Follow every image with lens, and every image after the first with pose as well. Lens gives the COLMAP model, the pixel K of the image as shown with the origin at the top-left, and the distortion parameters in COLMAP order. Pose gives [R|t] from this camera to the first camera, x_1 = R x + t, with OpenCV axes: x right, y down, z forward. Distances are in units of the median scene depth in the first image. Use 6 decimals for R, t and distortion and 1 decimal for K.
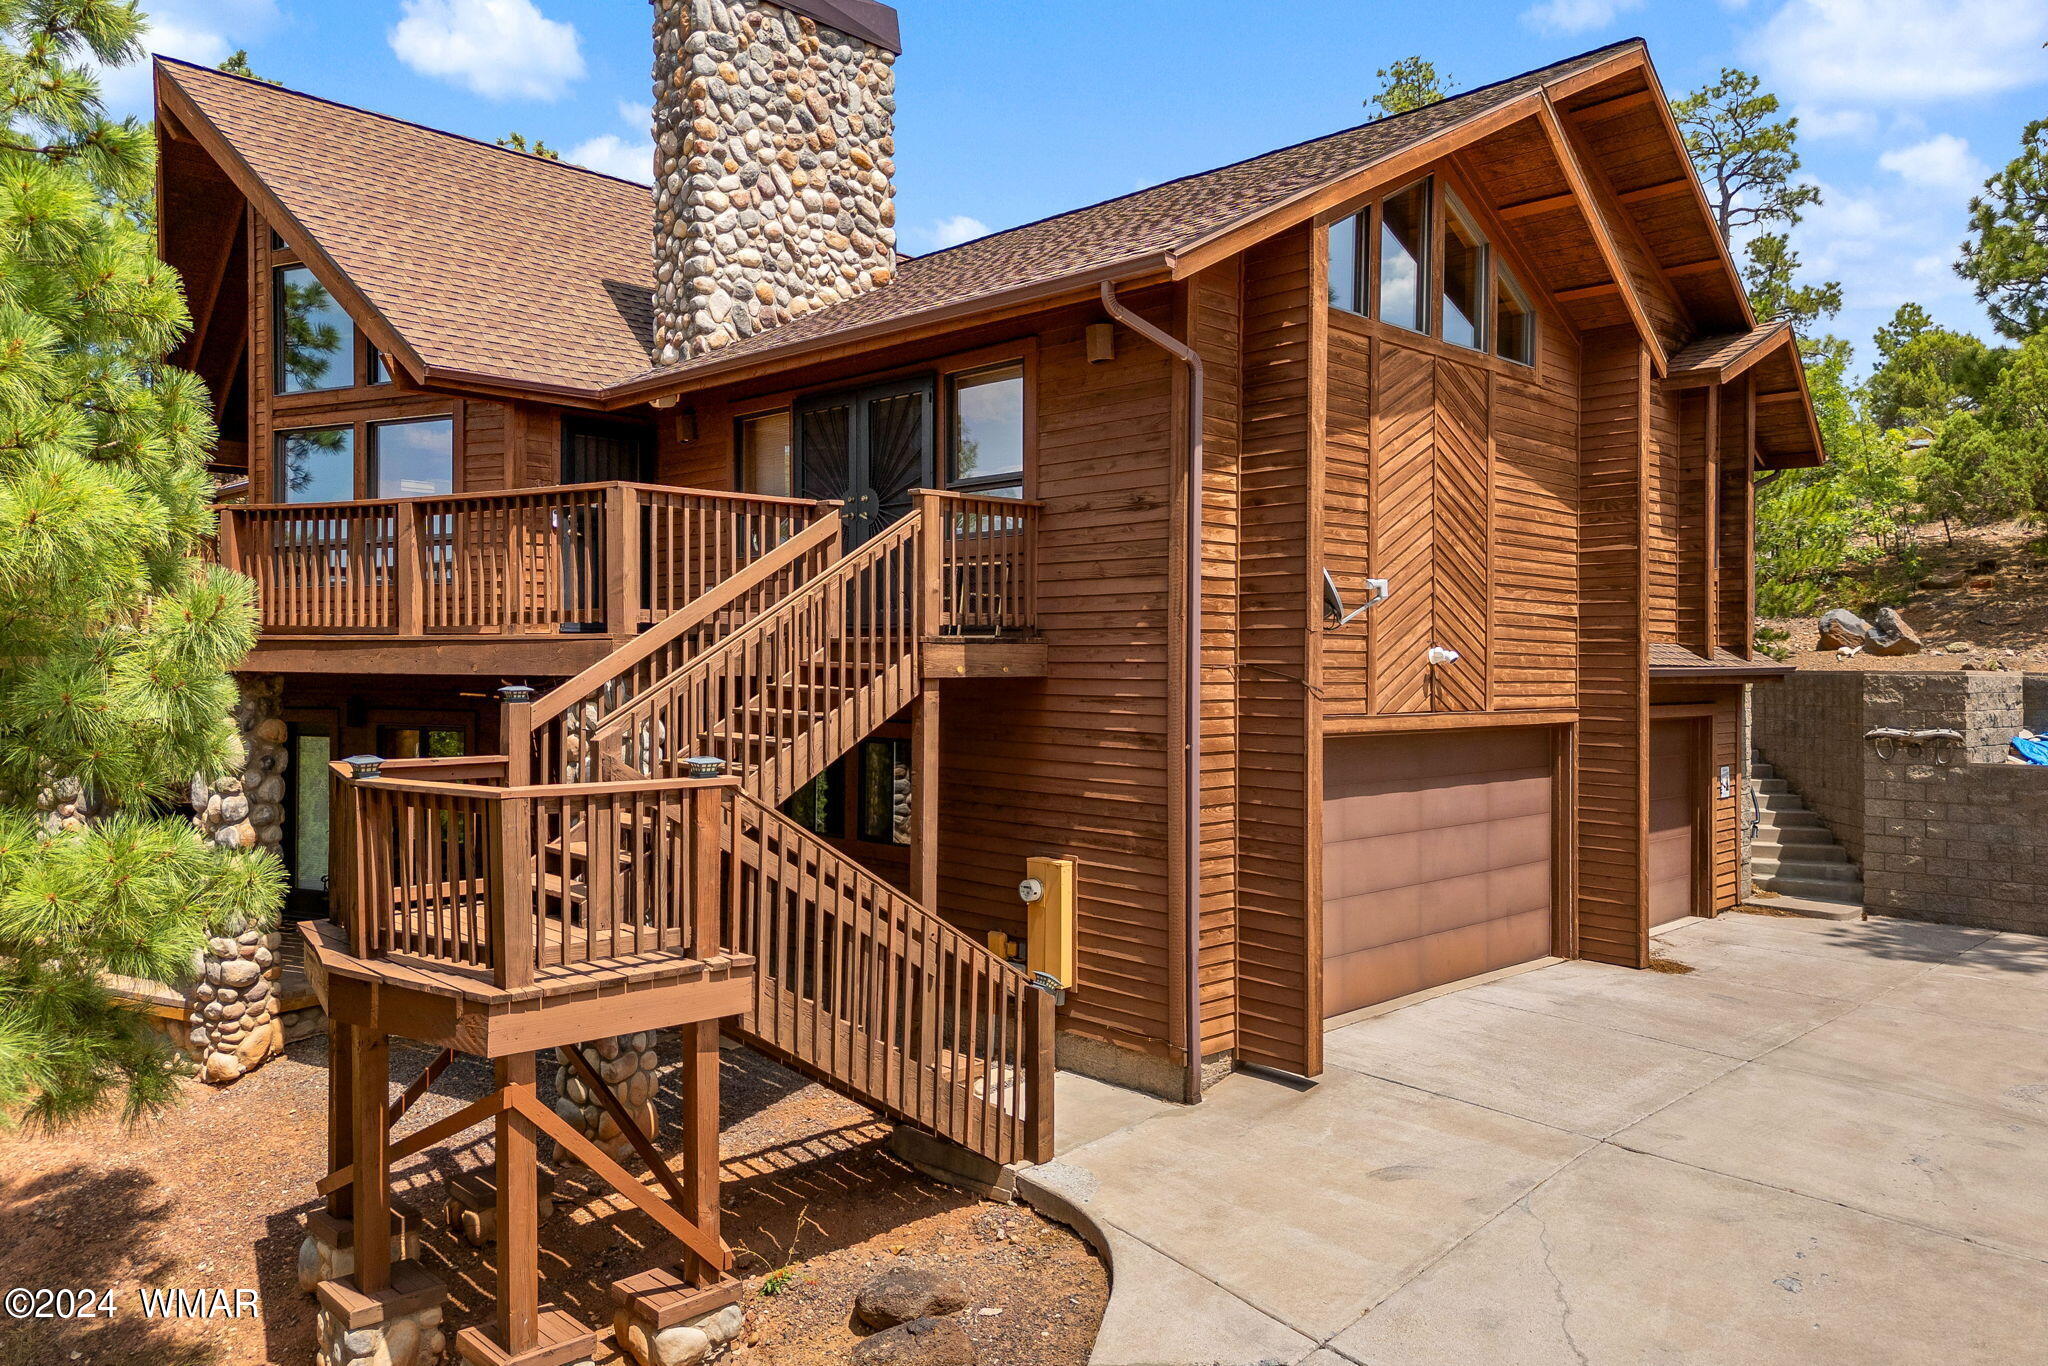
lens RADIAL K [[1385.7, 0, 1026.5], [0, 1385.7, 674.3], [0, 0, 1]] dist [0.041223, -0.011880]
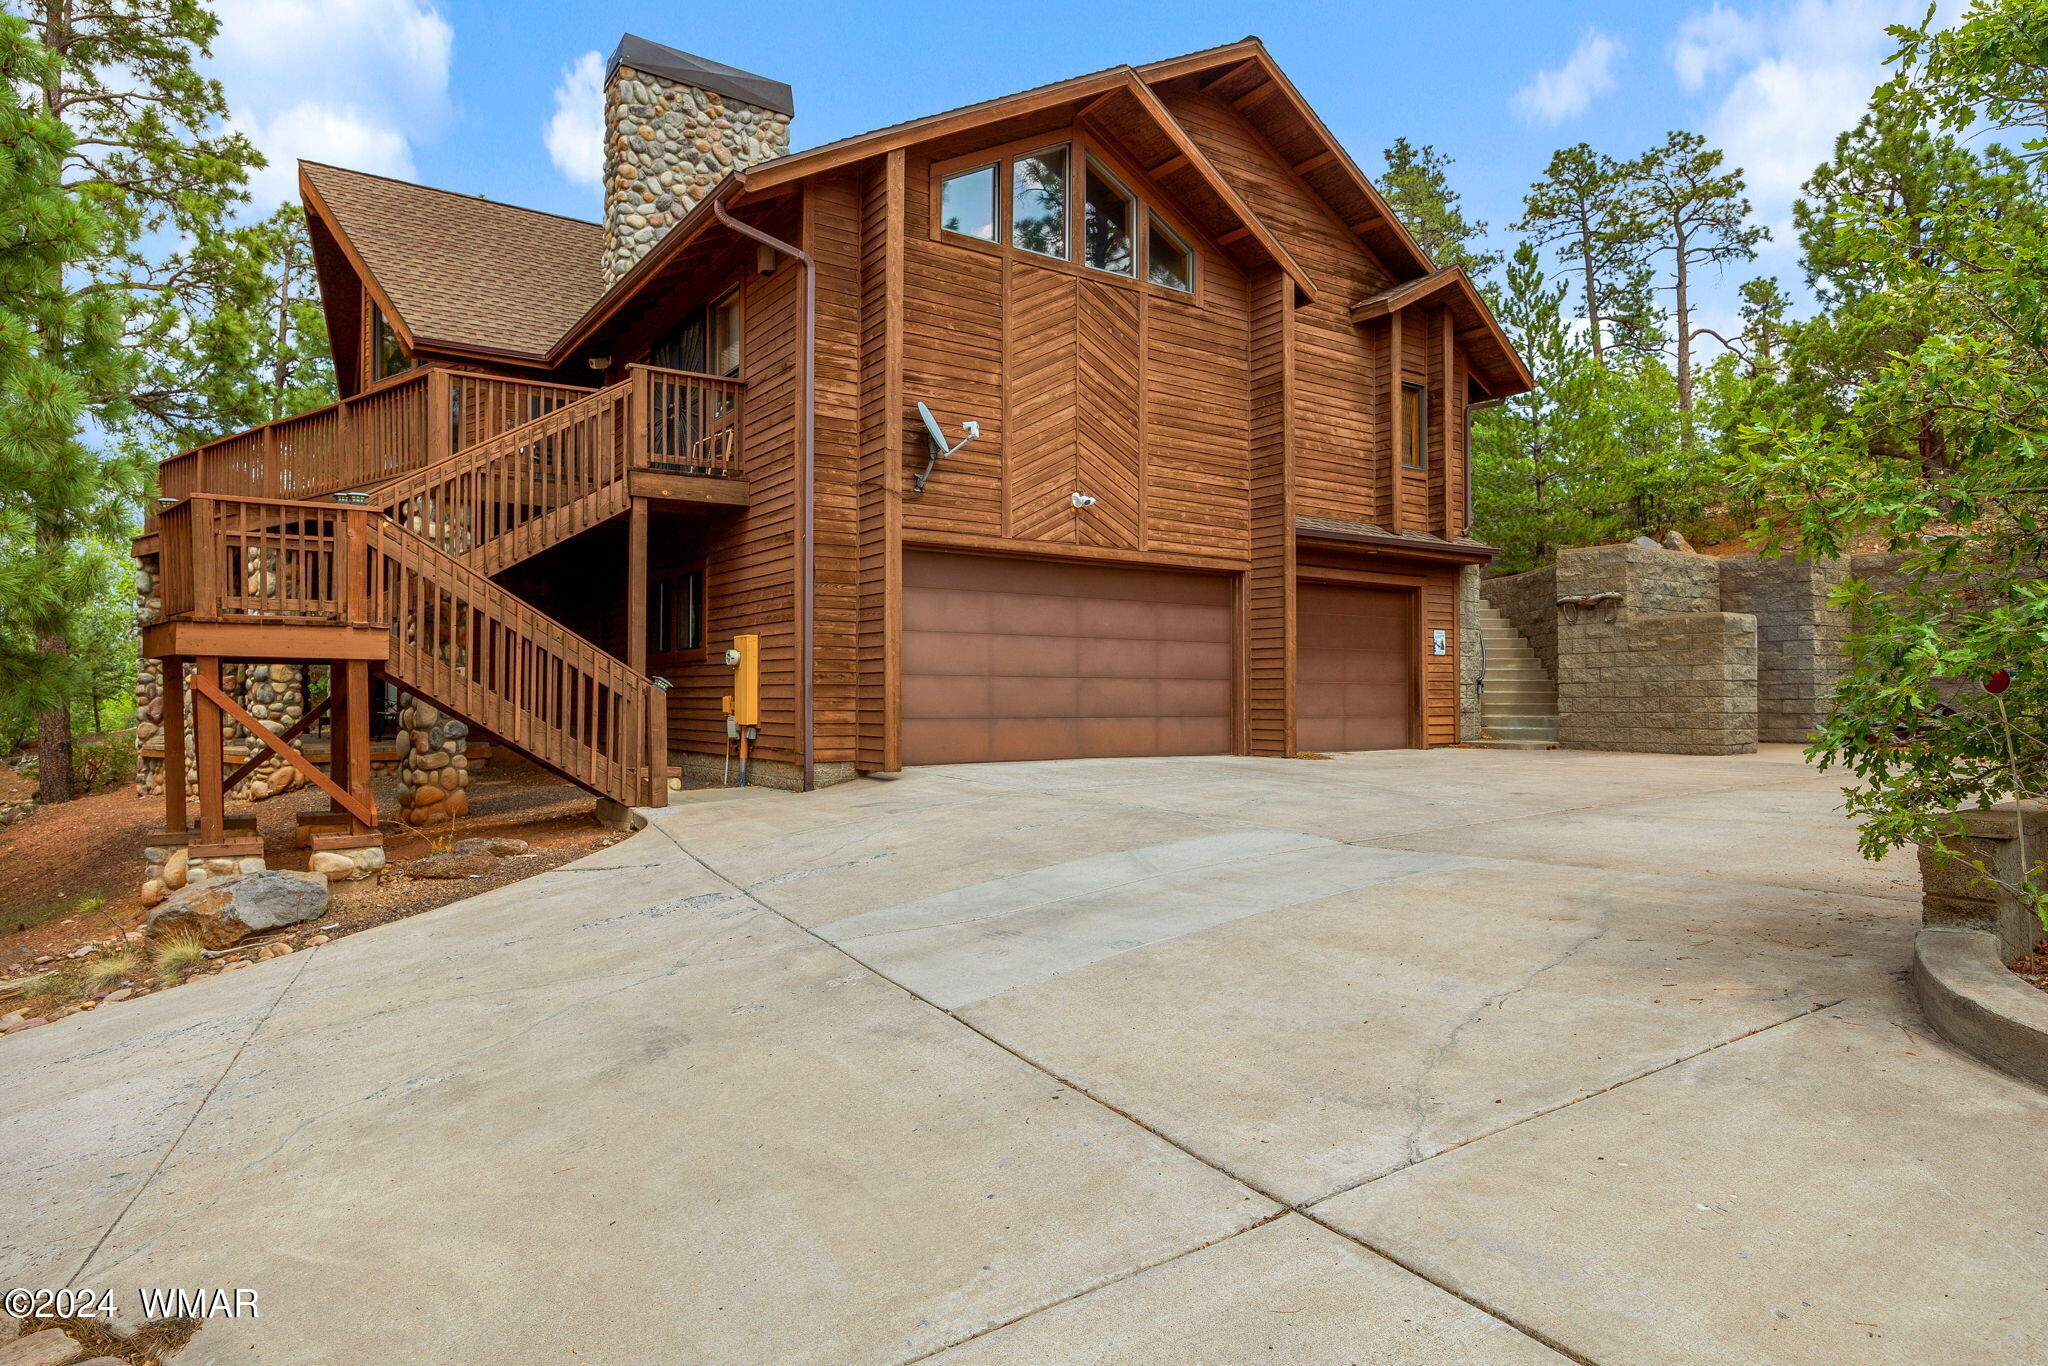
lens RADIAL K [[1130.7, 0, 1022.4], [0, 1130.7, 680.9], [0, 0, 1]] dist [-0.008394, 0.003682]
pose [[0.987097, -0.008654, -0.159887, 0.343426], [0.006187, 0.999854, -0.015920, 0.145748], [0.160001, 0.014725, 0.987007, -0.055437]]
